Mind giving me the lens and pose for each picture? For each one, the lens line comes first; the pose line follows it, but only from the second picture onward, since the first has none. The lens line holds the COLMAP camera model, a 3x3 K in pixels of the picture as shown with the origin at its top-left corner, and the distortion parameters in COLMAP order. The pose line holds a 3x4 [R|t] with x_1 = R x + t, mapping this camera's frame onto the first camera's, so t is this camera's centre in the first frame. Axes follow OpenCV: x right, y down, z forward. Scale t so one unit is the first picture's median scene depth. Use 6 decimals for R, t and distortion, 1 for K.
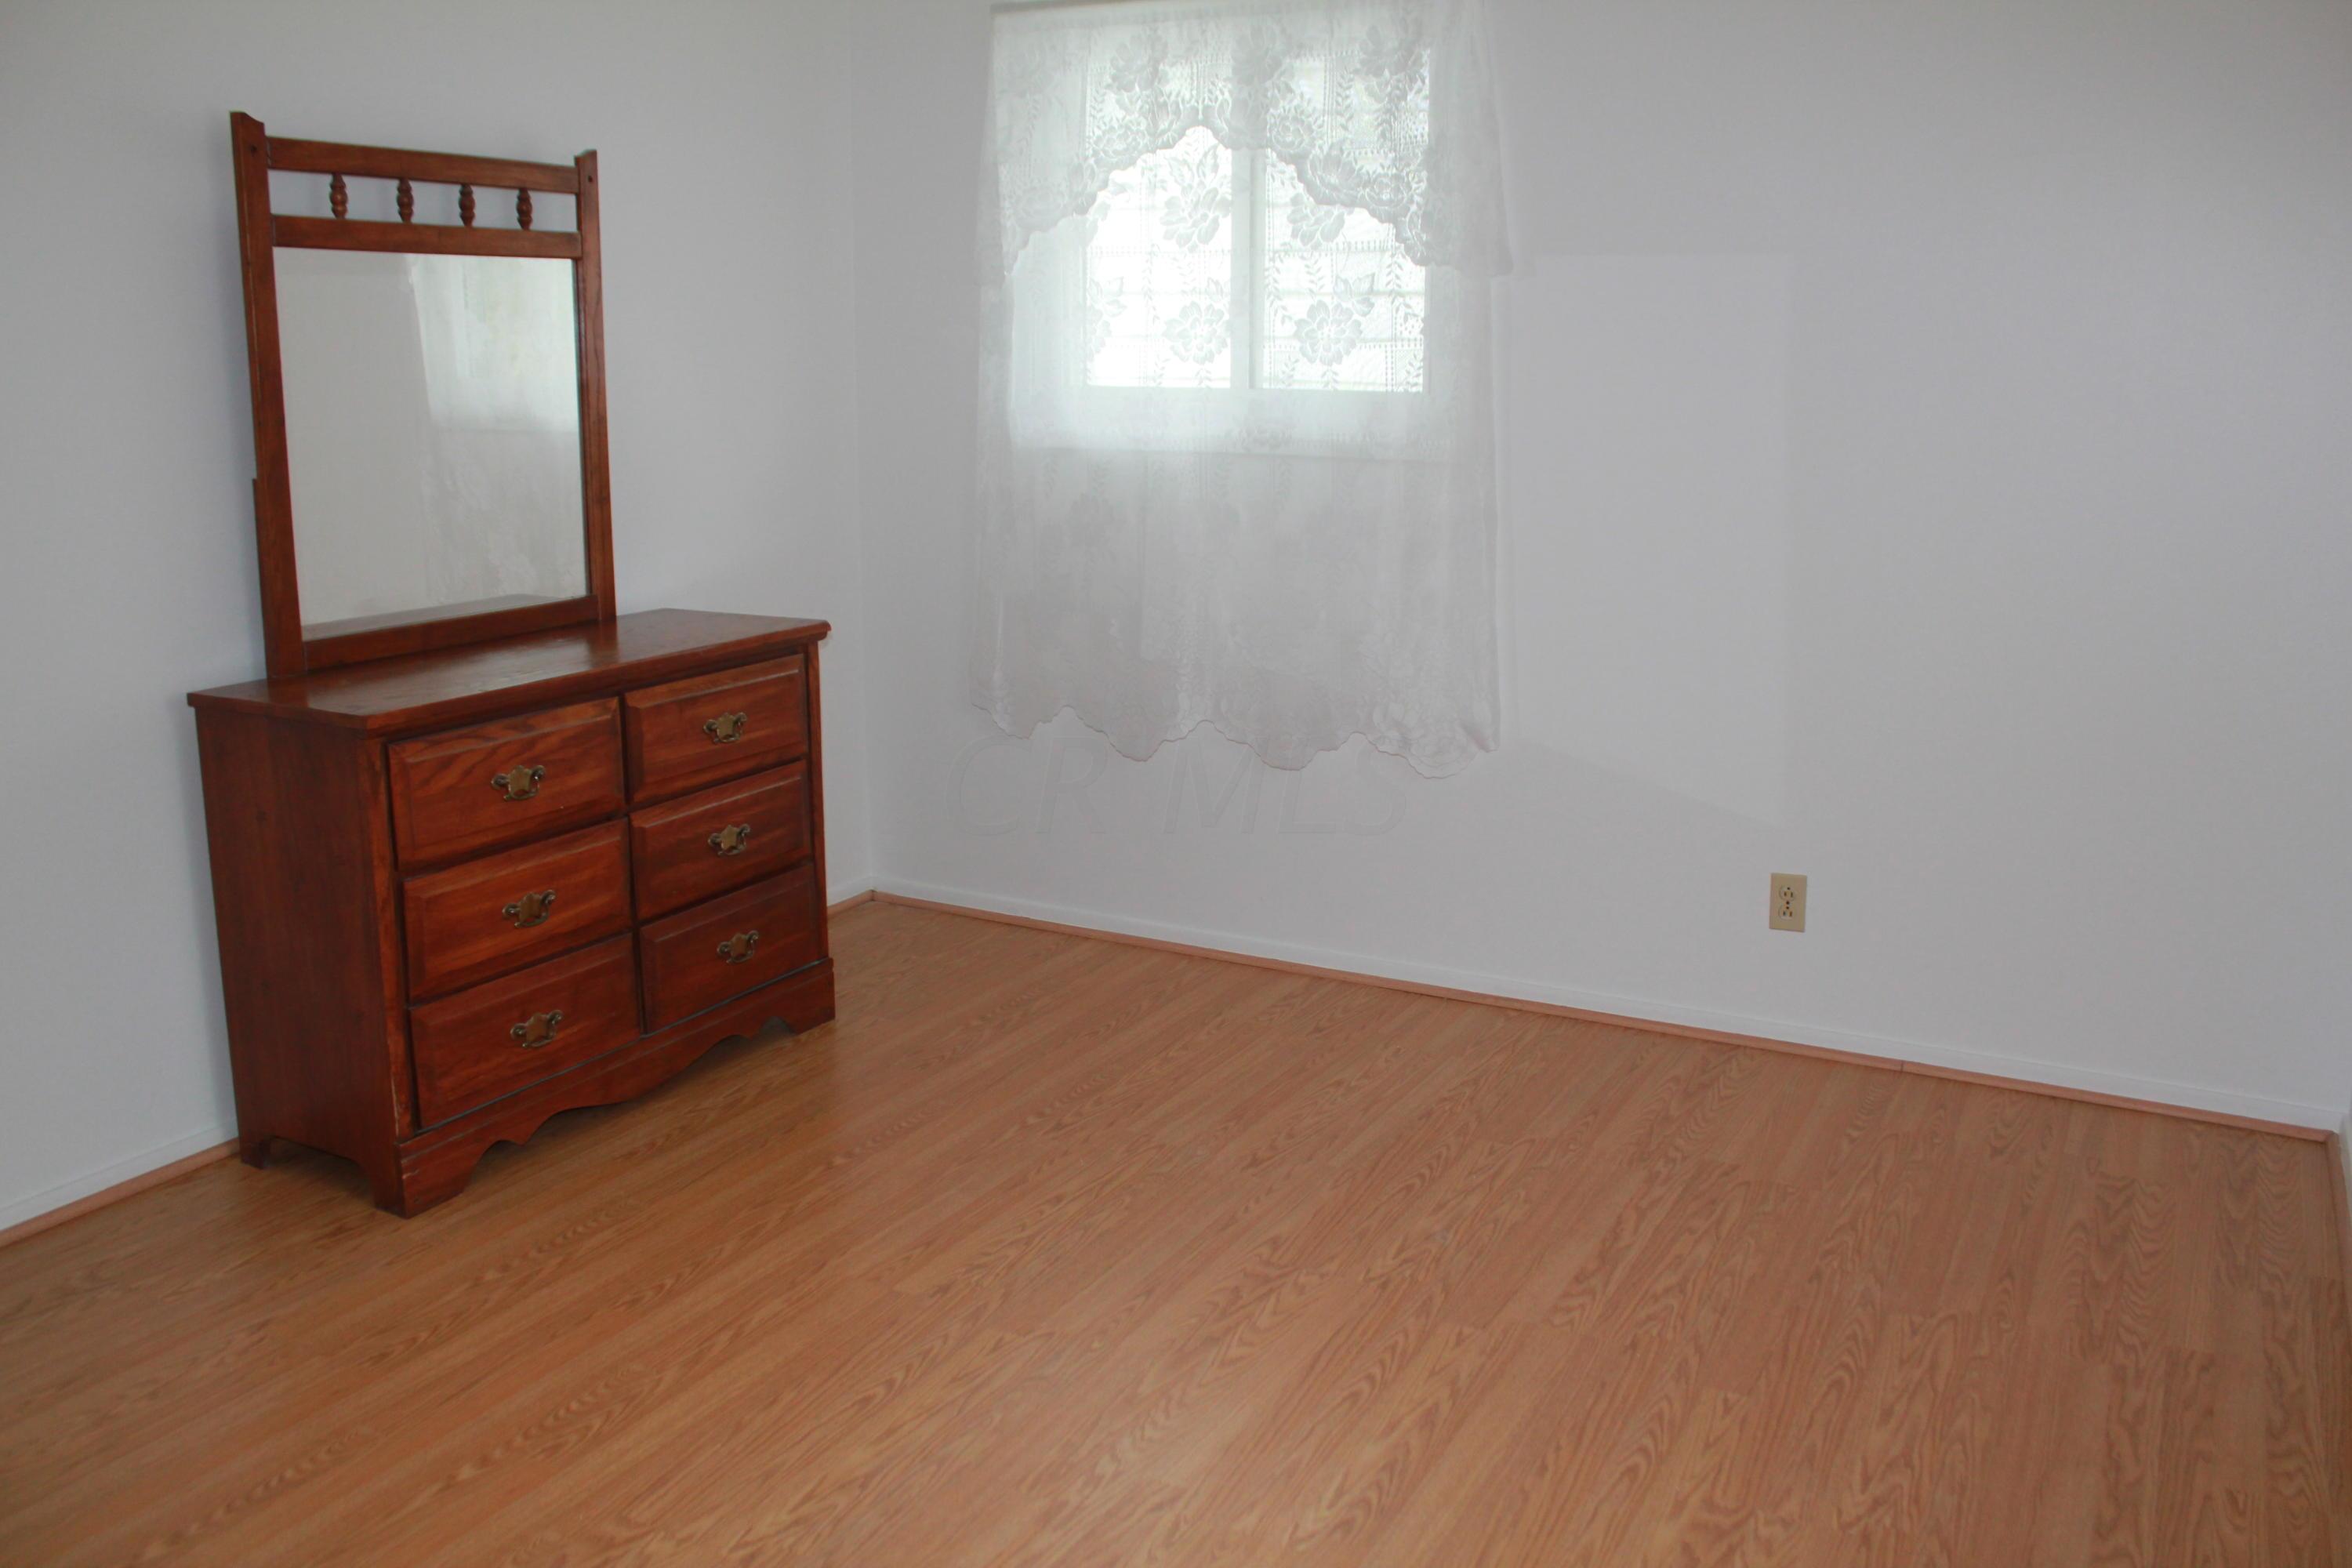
lens RADIAL K [[1927.1, 0, 1157.9], [0, 1927.1, 865.8], [0, 0, 1]] dist [-0.184994, 0.129220]
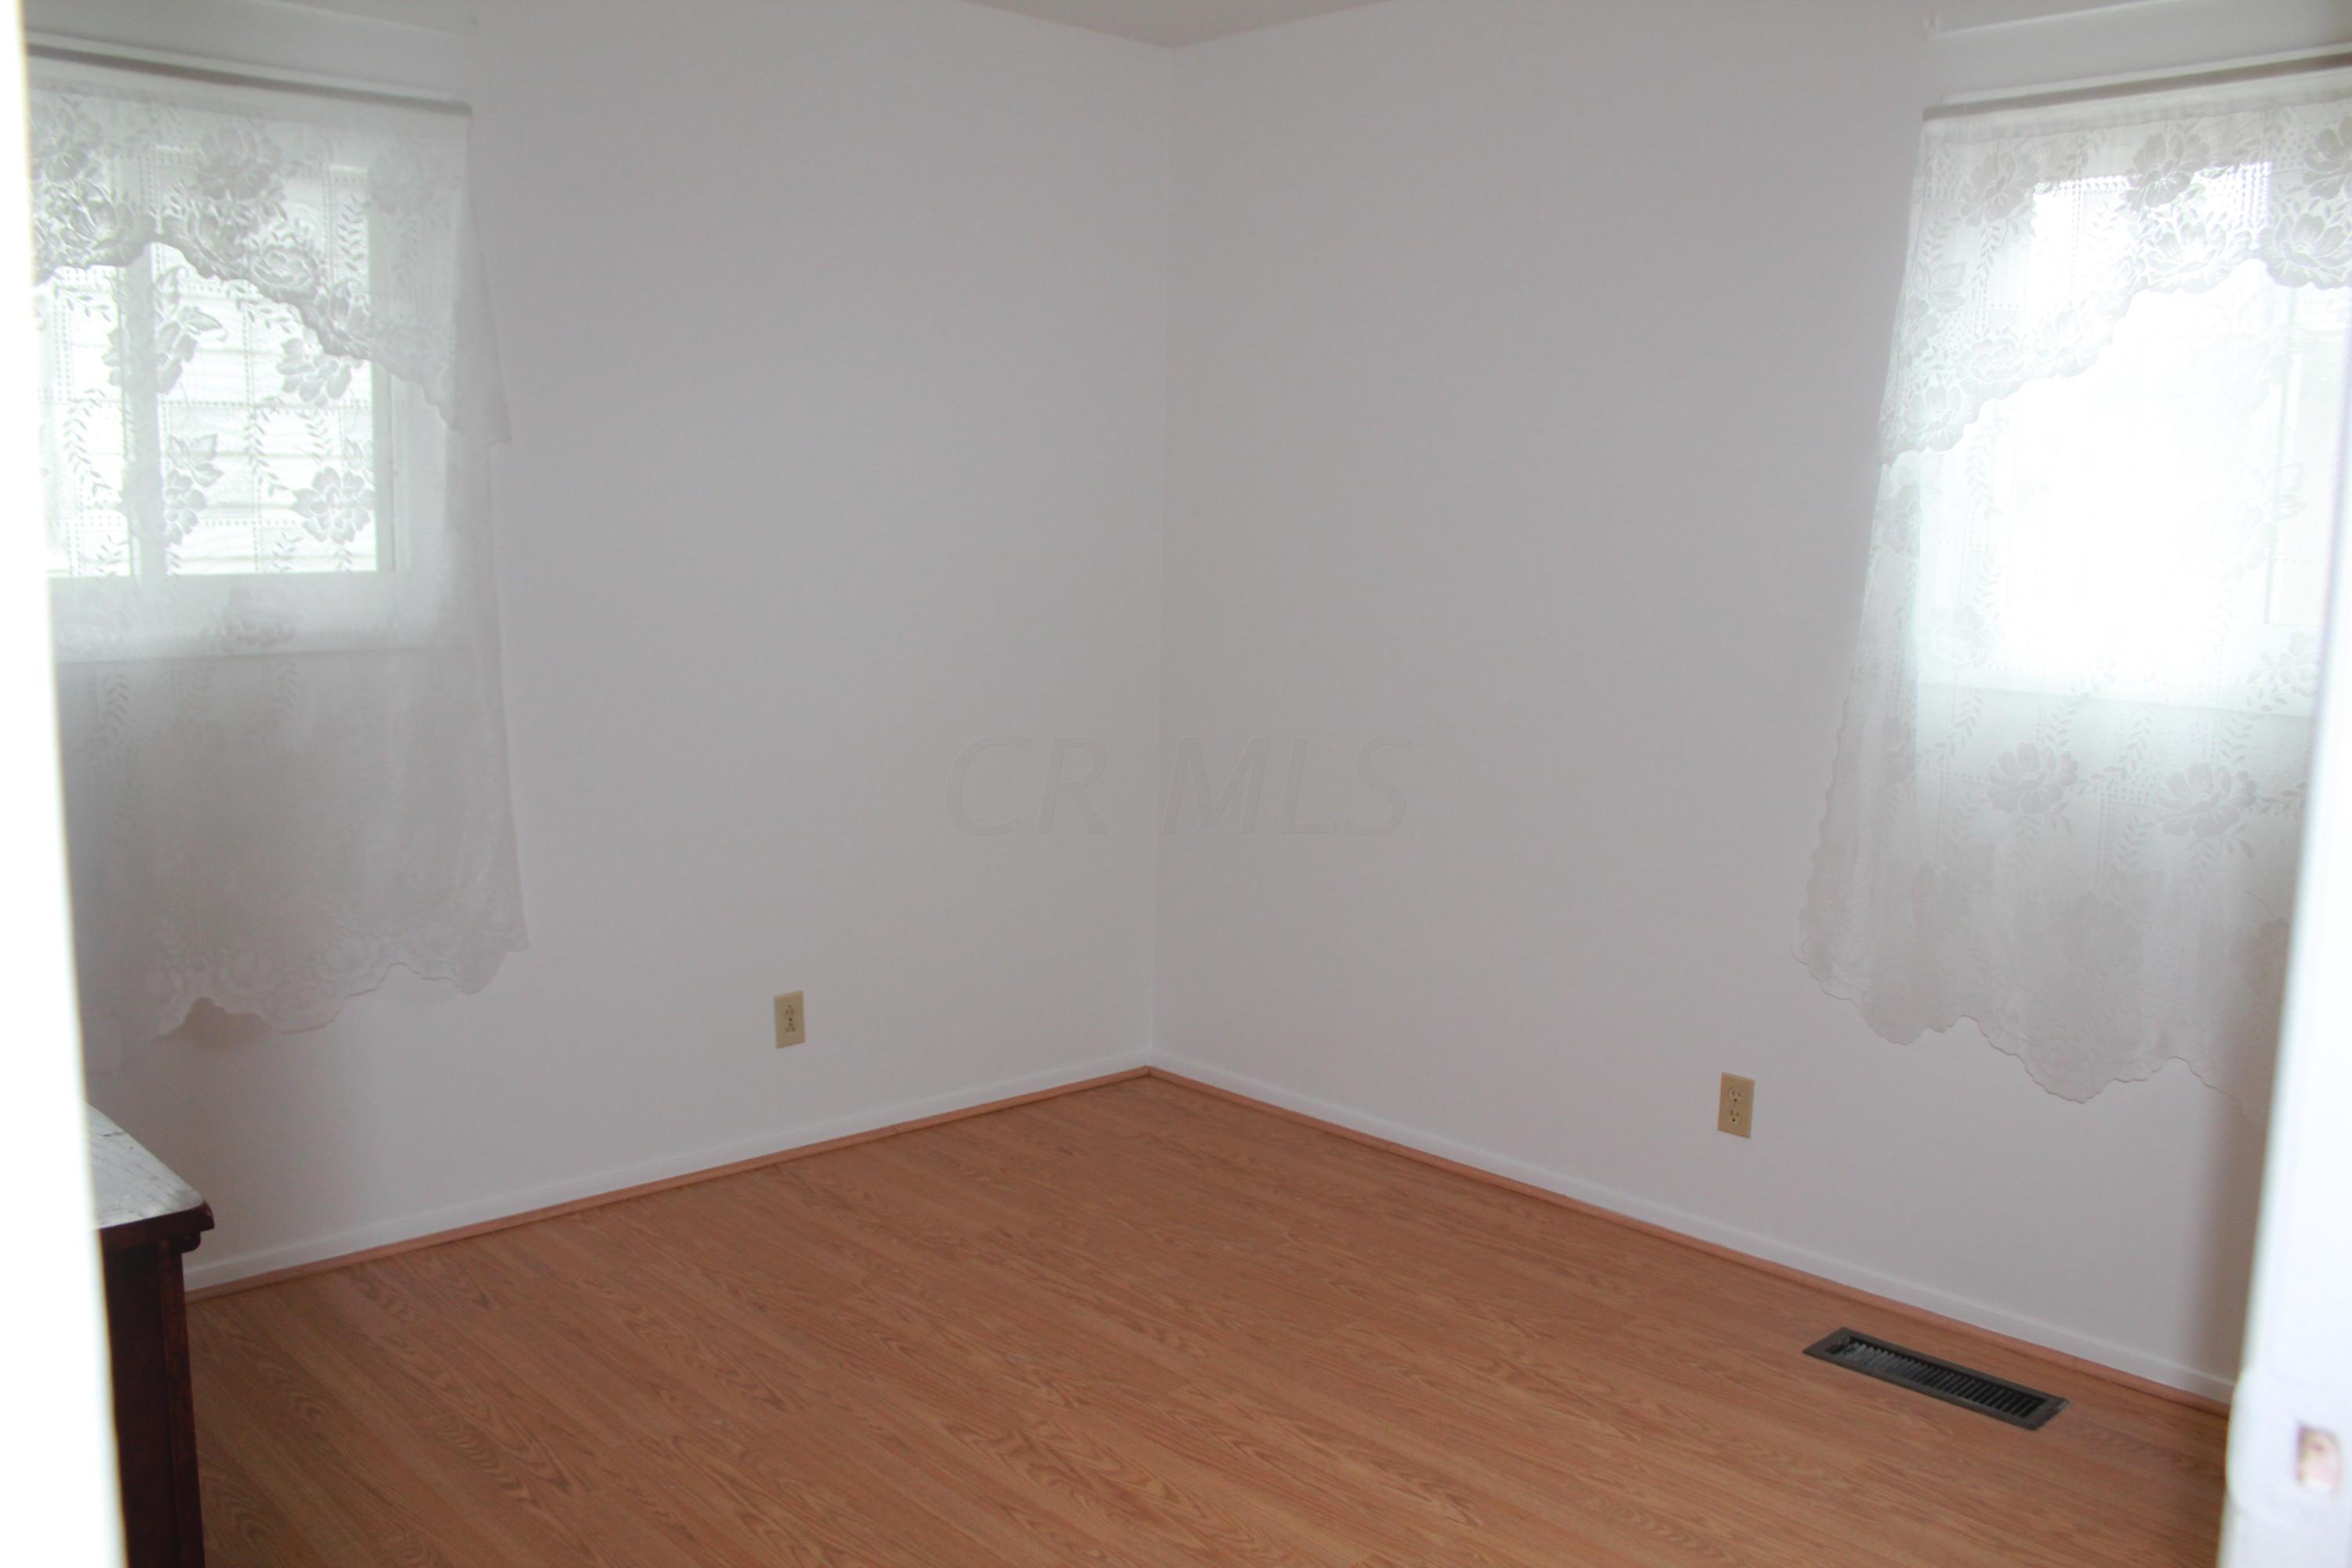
lens RADIAL K [[1927.1, 0, 1157.9], [0, 1927.1, 865.8], [0, 0, 1]] dist [-0.184994, 0.129220]
pose [[0.319740, -0.165360, 0.932964, -0.609275], [0.239519, 0.966779, 0.089267, -0.113774], [-0.916732, 0.194921, 0.348725, 0.414982]]
